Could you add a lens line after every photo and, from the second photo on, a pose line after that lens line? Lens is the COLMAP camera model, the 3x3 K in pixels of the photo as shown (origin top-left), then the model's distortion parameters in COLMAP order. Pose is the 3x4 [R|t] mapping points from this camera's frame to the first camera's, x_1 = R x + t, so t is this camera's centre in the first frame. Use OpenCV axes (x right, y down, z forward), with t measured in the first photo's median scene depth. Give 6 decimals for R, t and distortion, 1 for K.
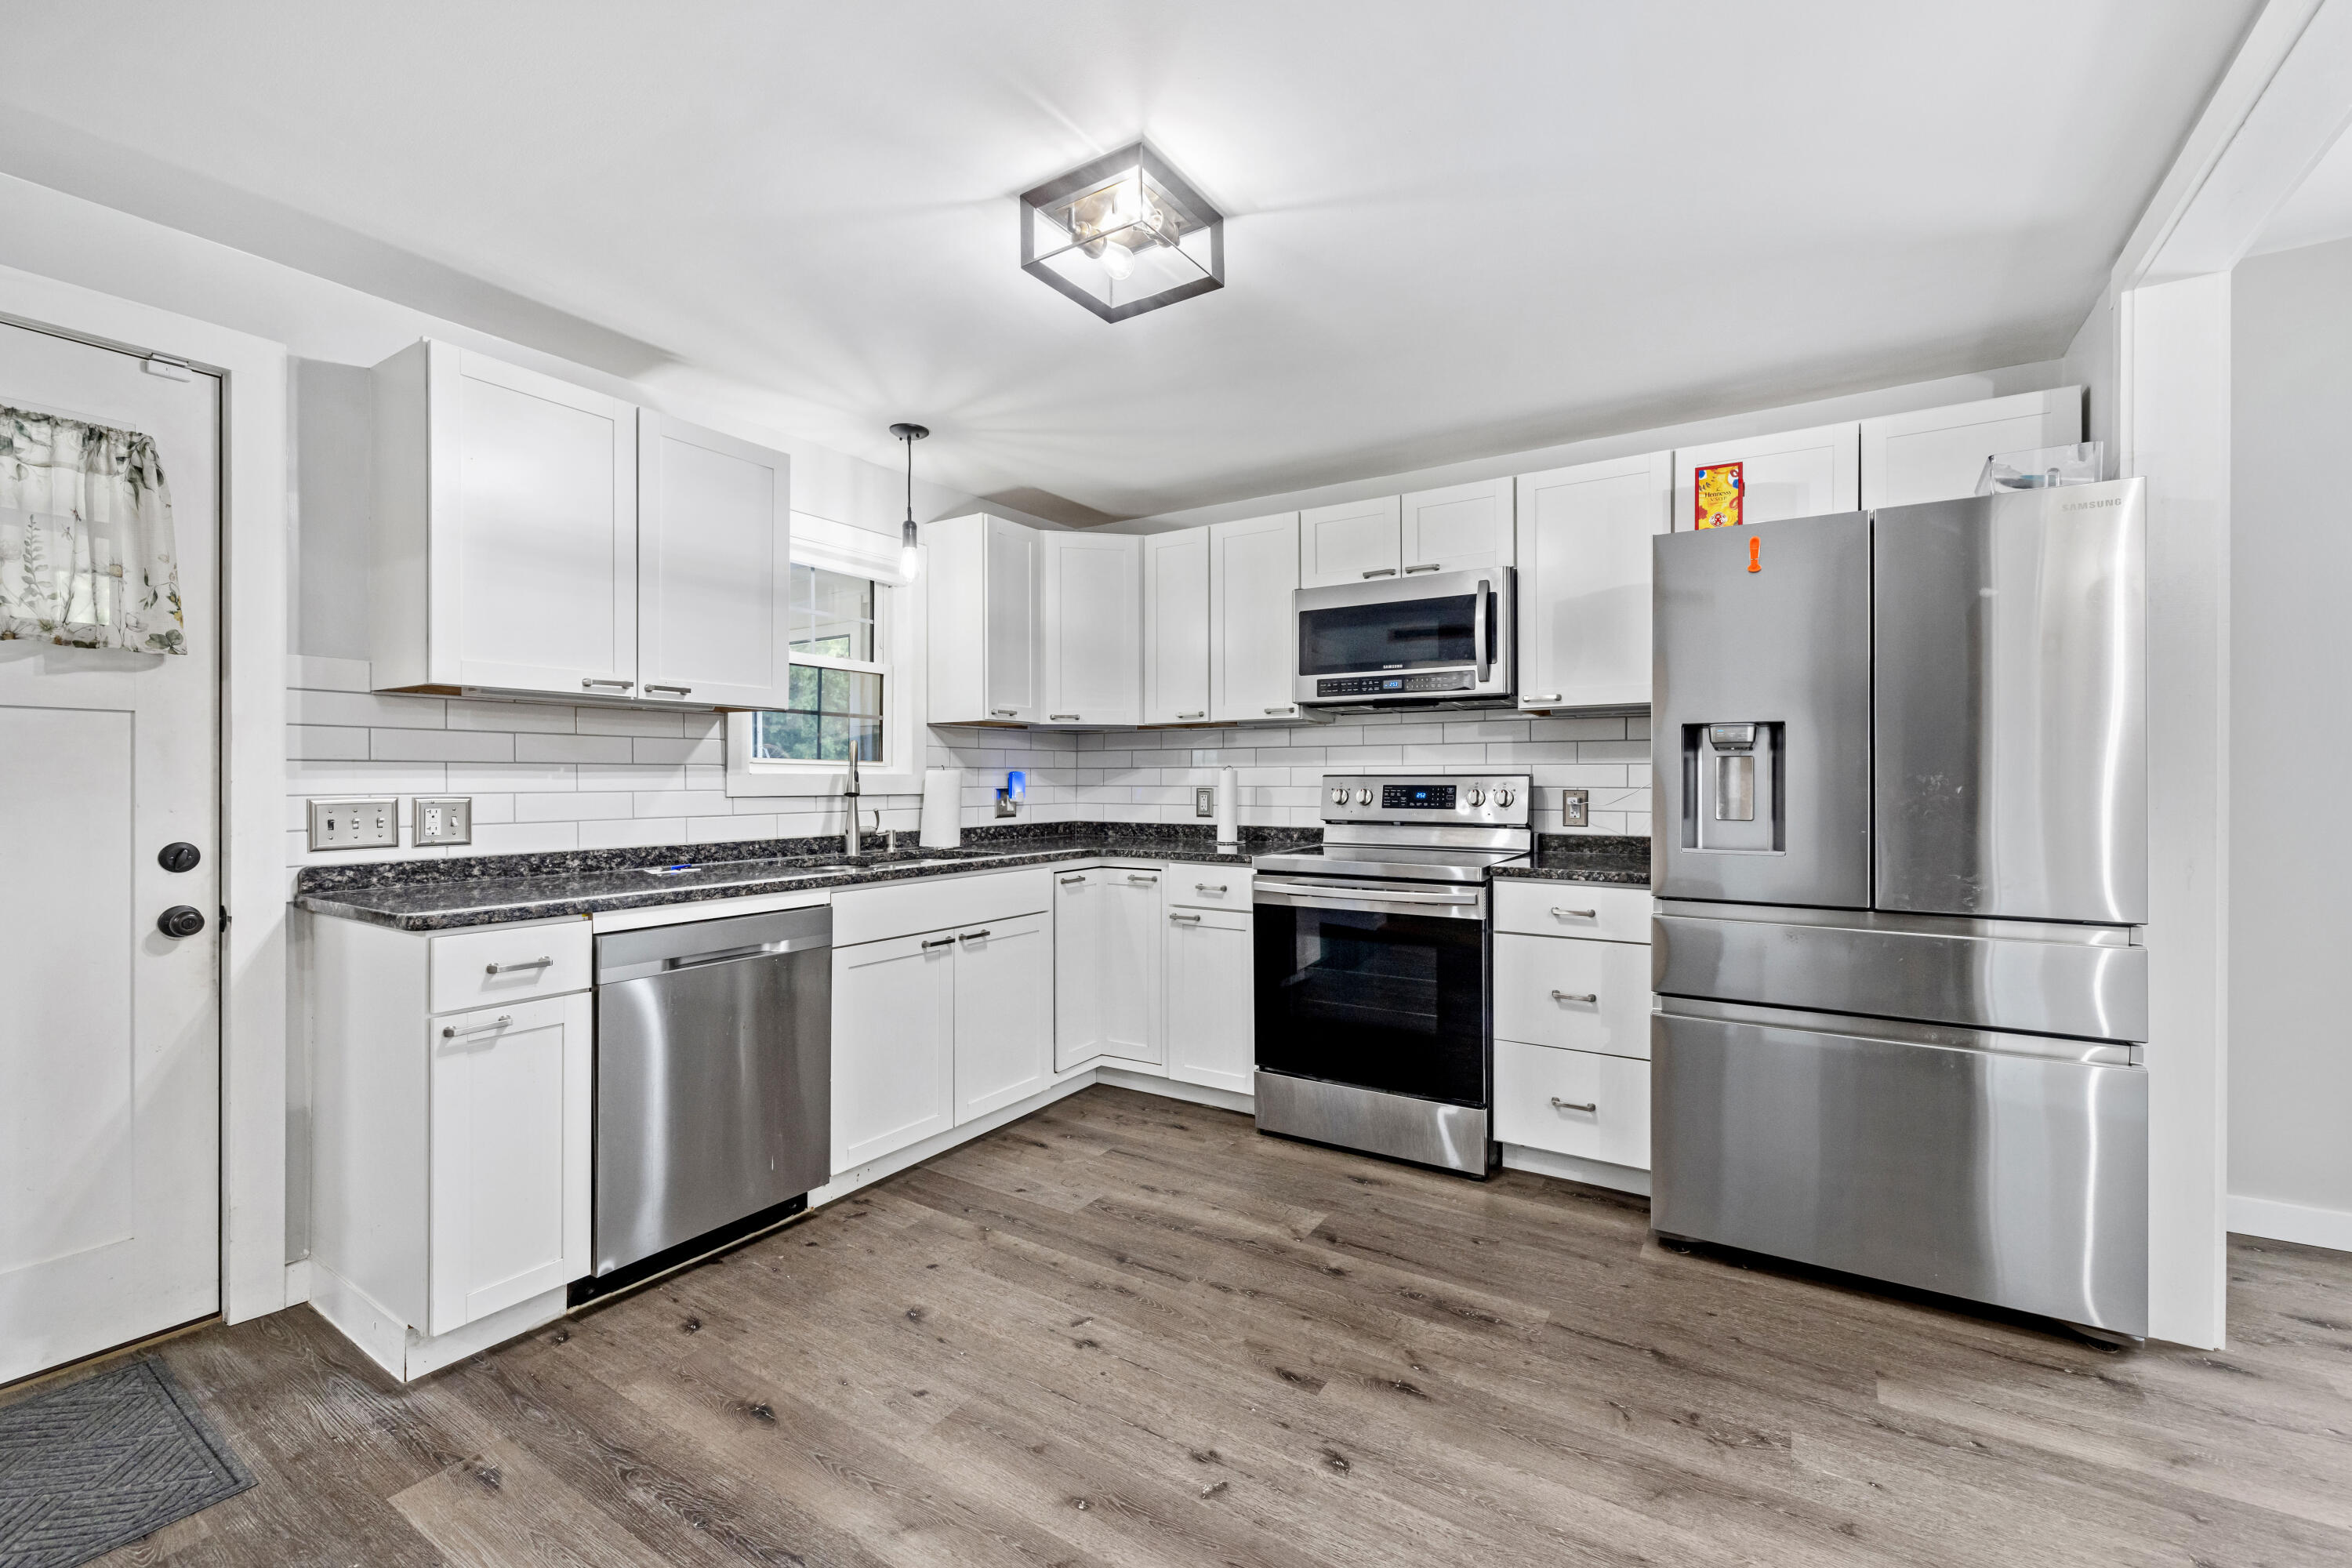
lens RADIAL K [[993.8, 0, 1180.2], [0, 993.8, 775.7], [0, 0, 1]] dist [0.001637, -0.001366]
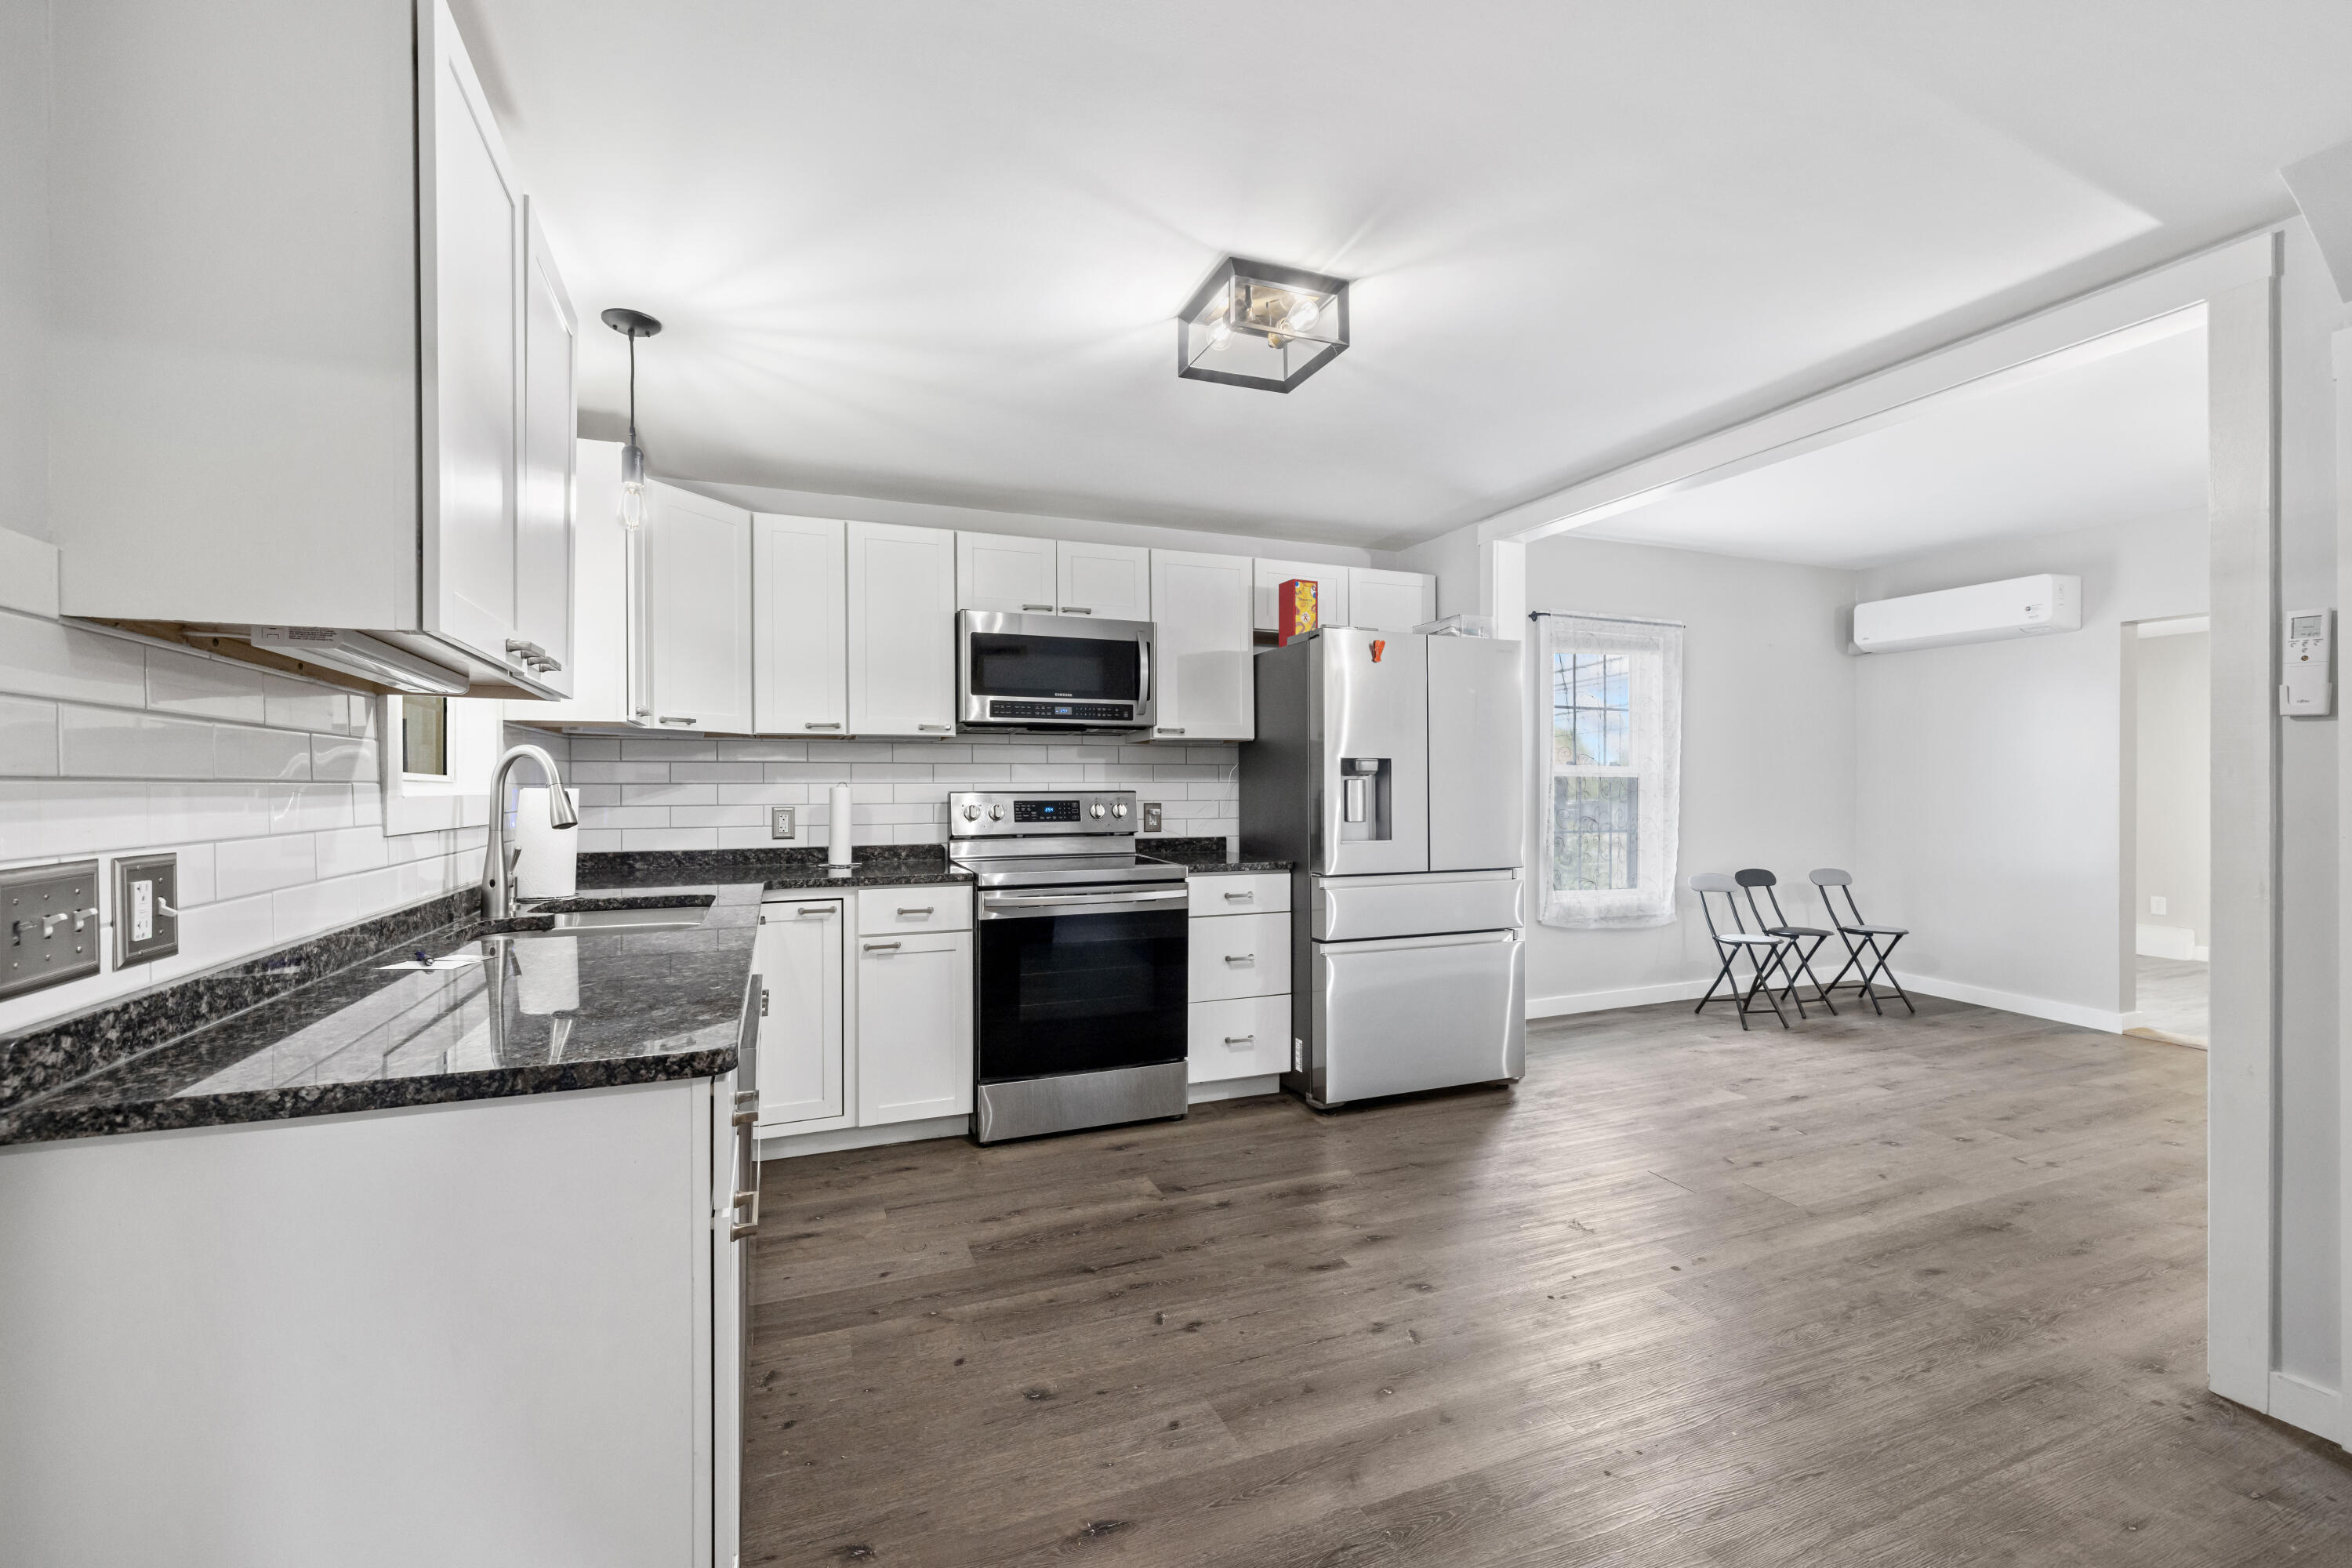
lens RADIAL K [[993.8, 0, 1178.1], [0, 993.8, 786.7], [0, 0, 1]] dist [0.001637, -0.001366]
pose [[0.577798, -0.001451, 0.816179, -0.758733], [0.000947, 0.999999, 0.001107, -0.009693], [-0.816179, 0.000133, 0.577799, 0.304552]]
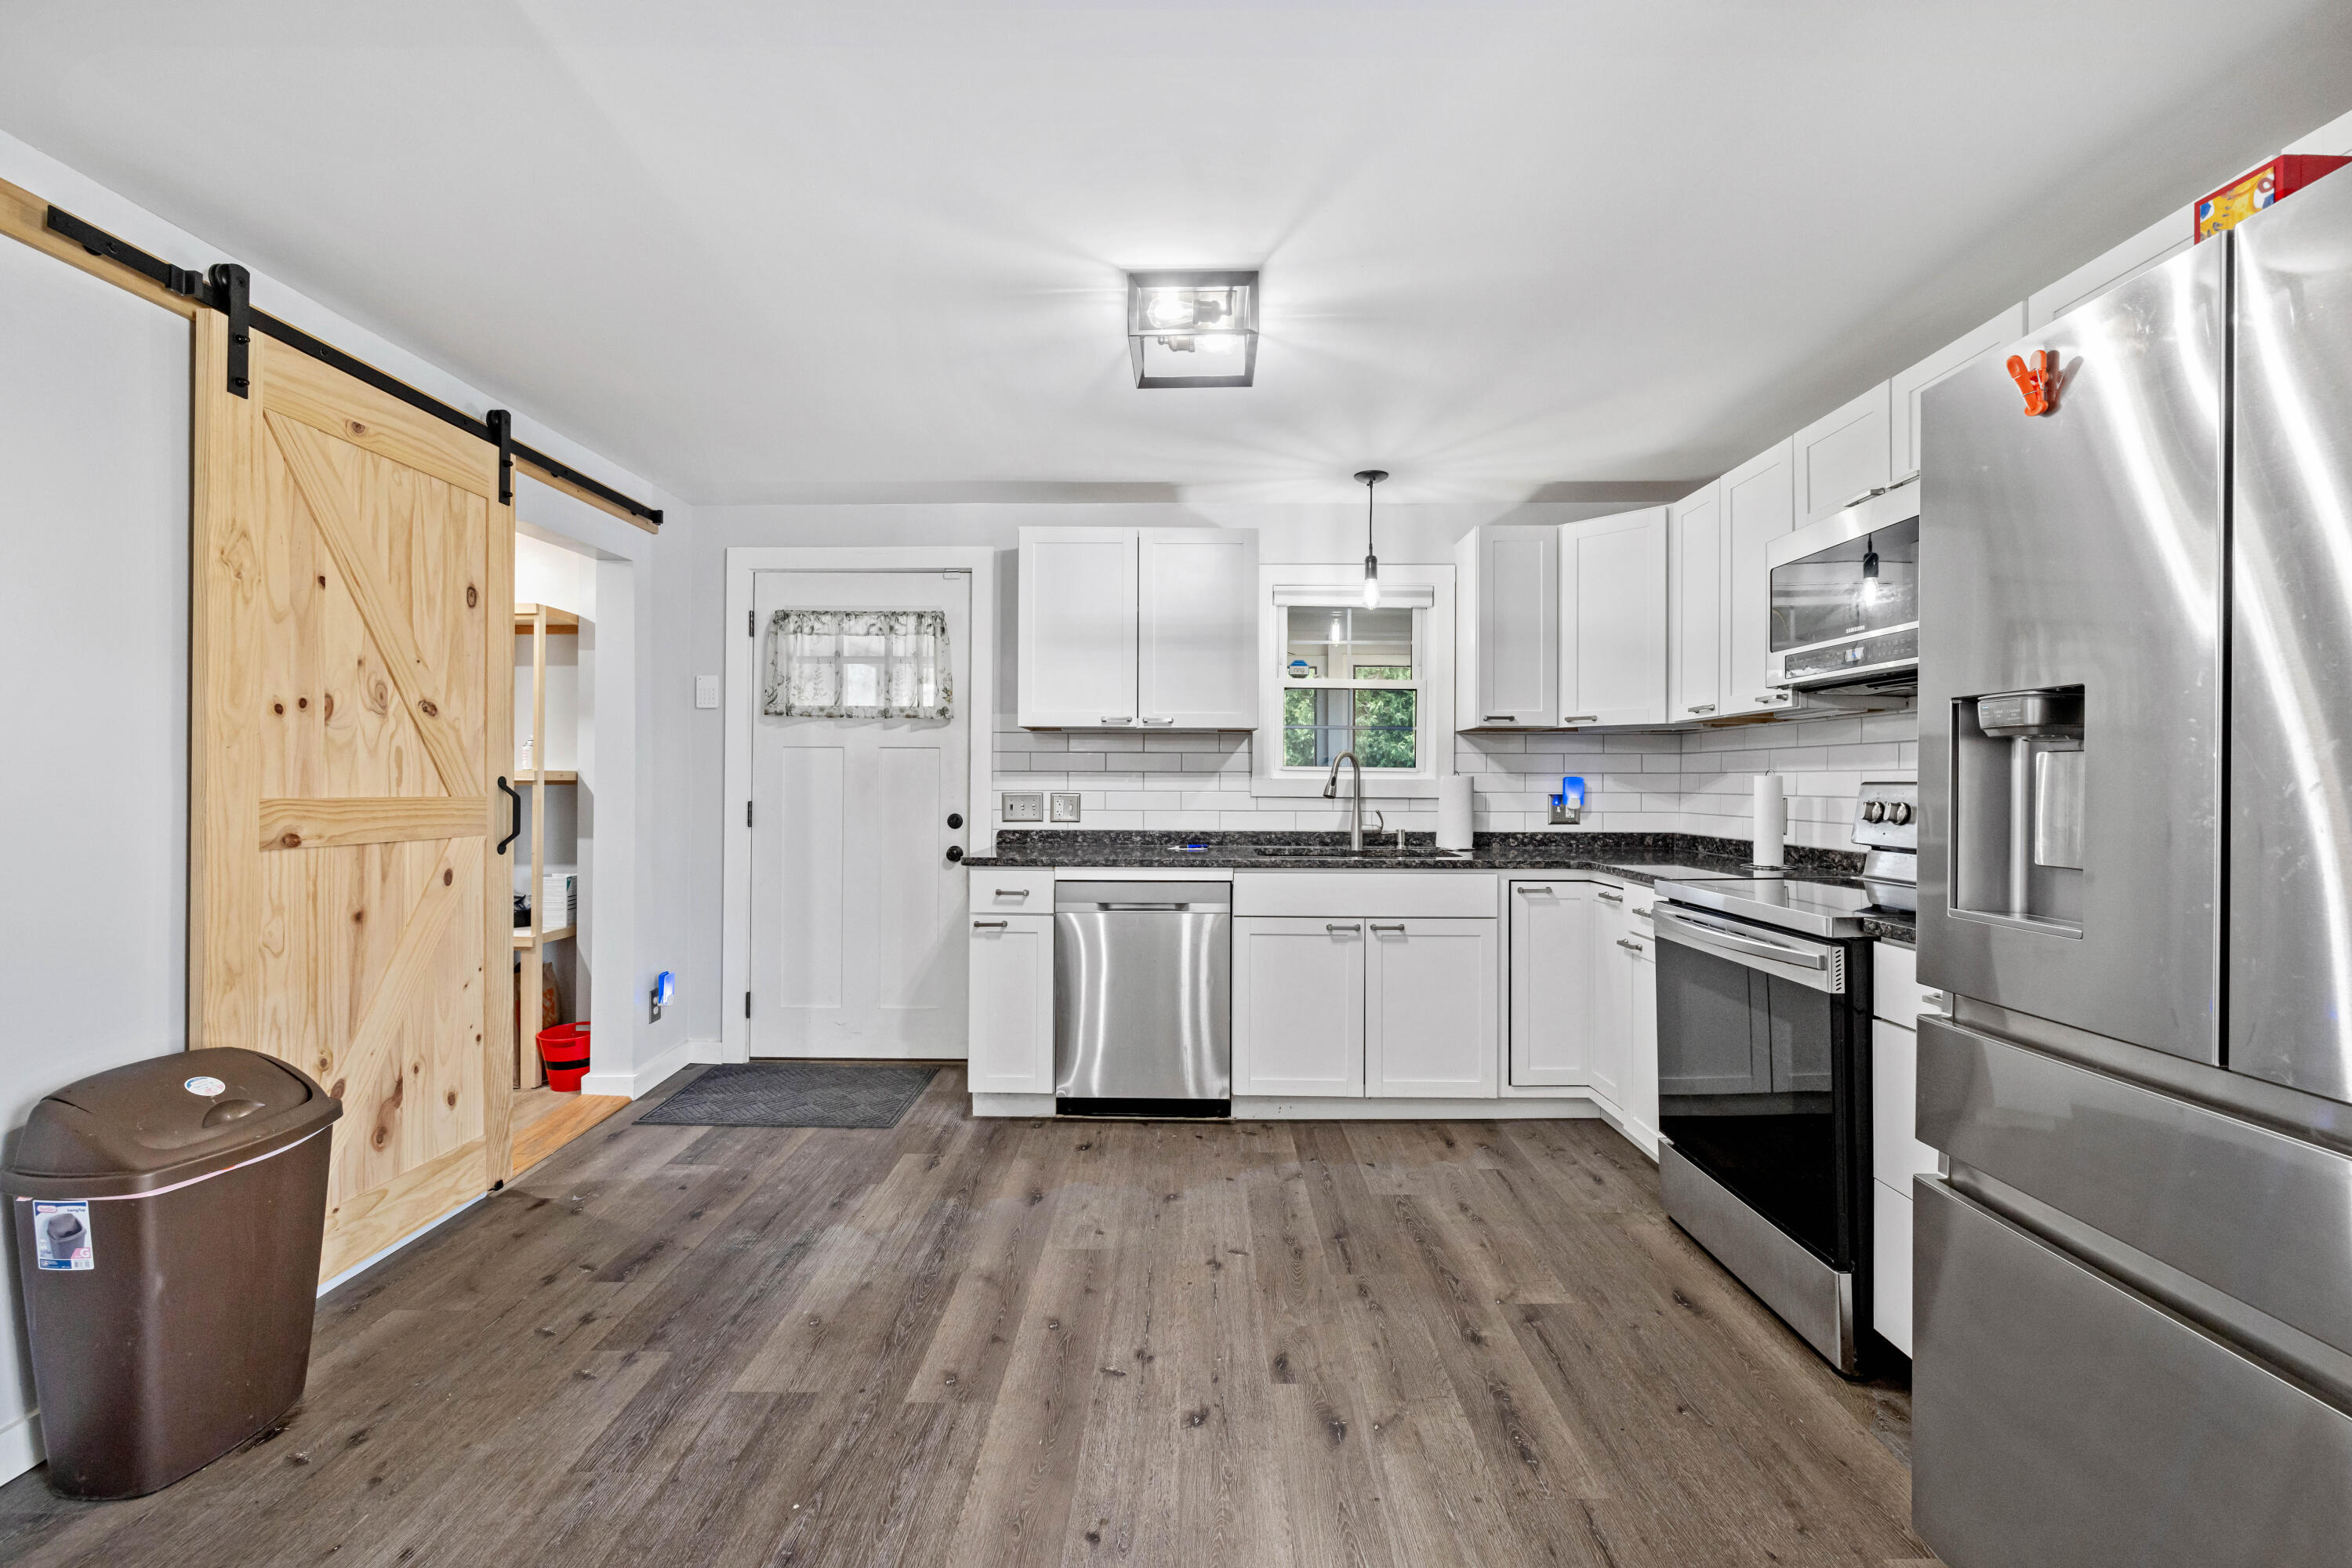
lens RADIAL K [[993.8, 0, 1175.7], [0, 993.8, 767.8], [0, 0, 1]] dist [0.001637, -0.001366]
pose [[0.521590, -0.007815, -0.853160, 0.689179], [-0.002623, 0.999939, -0.010763, -0.002591], [0.853192, 0.007852, 0.521538, 0.265096]]
